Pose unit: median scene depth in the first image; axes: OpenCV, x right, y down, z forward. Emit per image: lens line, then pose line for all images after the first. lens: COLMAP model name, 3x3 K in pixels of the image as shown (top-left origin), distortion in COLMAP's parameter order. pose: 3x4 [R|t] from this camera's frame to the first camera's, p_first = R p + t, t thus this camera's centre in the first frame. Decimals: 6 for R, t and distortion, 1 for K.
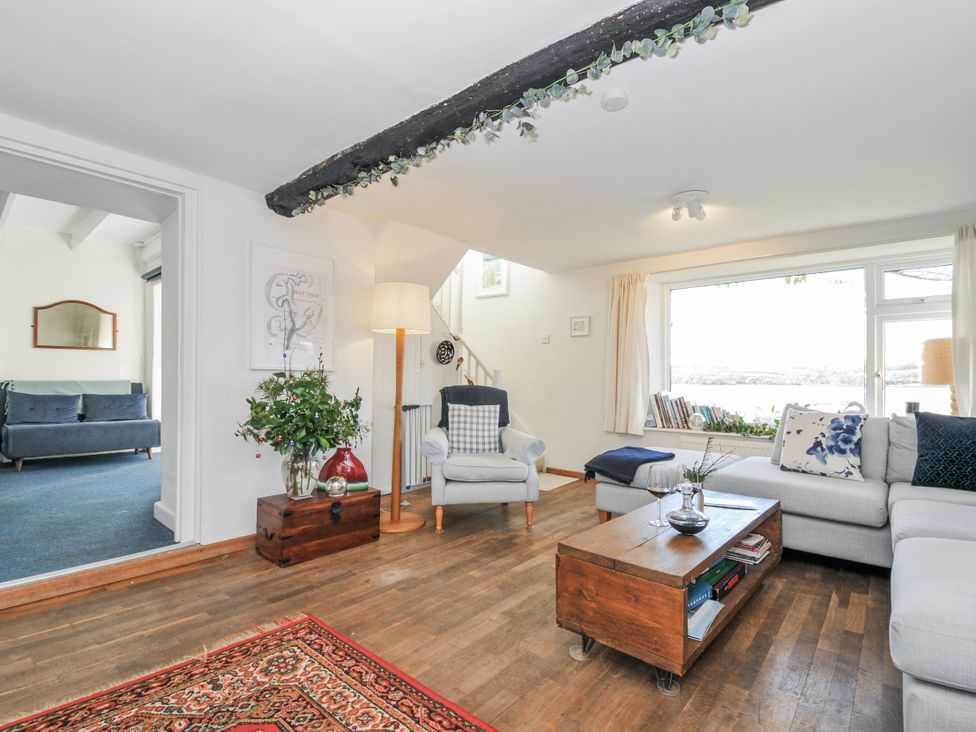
lens RADIAL K [[483.5, 0, 489.4], [0, 483.5, 369.1], [0, 0, 1]] dist [-0.004533, -0.008447]
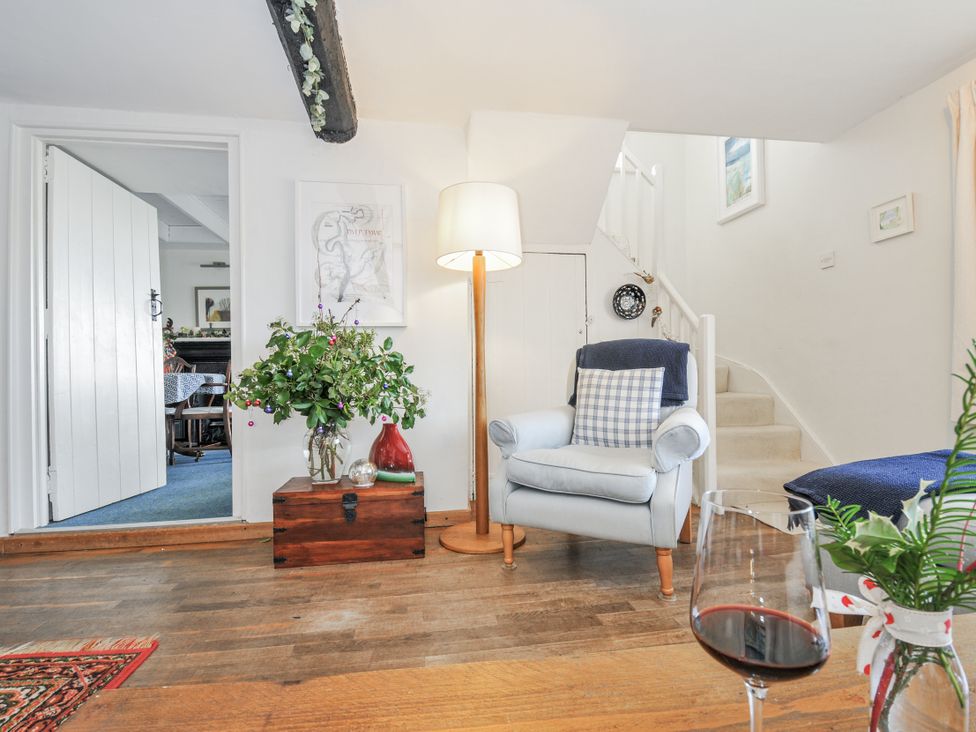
lens RADIAL K [[483.5, 0, 490.9], [0, 483.5, 373.0], [0, 0, 1]] dist [-0.004533, -0.008447]
pose [[0.756494, -0.038786, -0.652849, 0.307248], [0.040835, 0.999093, -0.012039, 0.100604], [0.652724, -0.017551, 0.757392, 0.542543]]
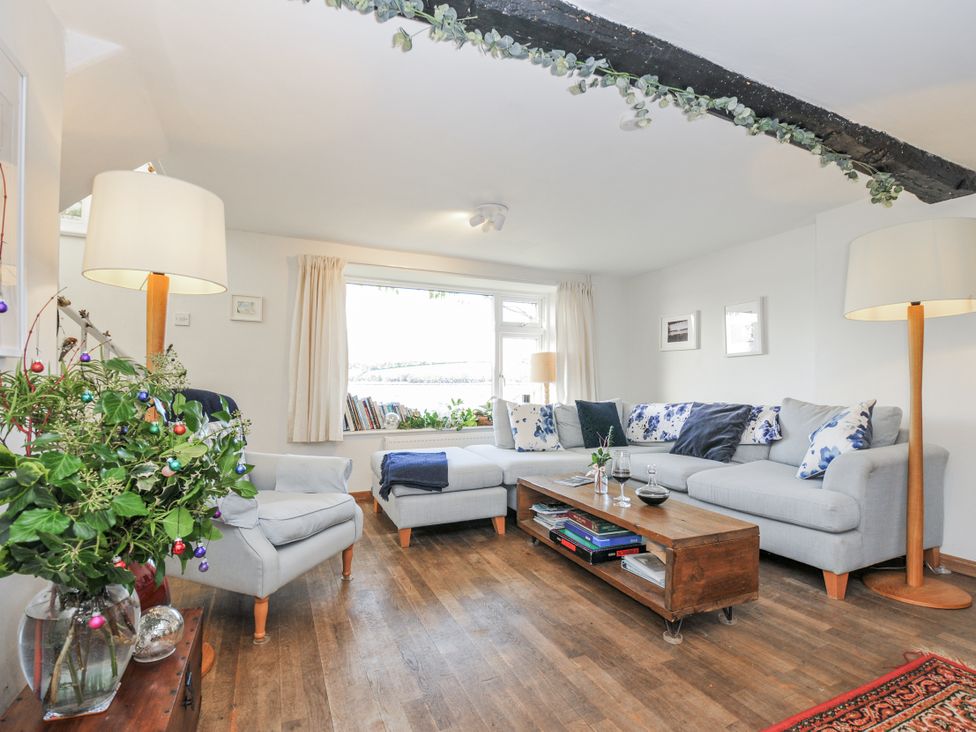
lens RADIAL K [[483.5, 0, 494.8], [0, 483.5, 371.2], [0, 0, 1]] dist [-0.004533, -0.008447]
pose [[0.408810, 0.013340, 0.912522, -0.551709], [-0.021321, 0.999760, -0.005063, 0.008581], [-0.912370, -0.017386, 0.408996, 0.539831]]
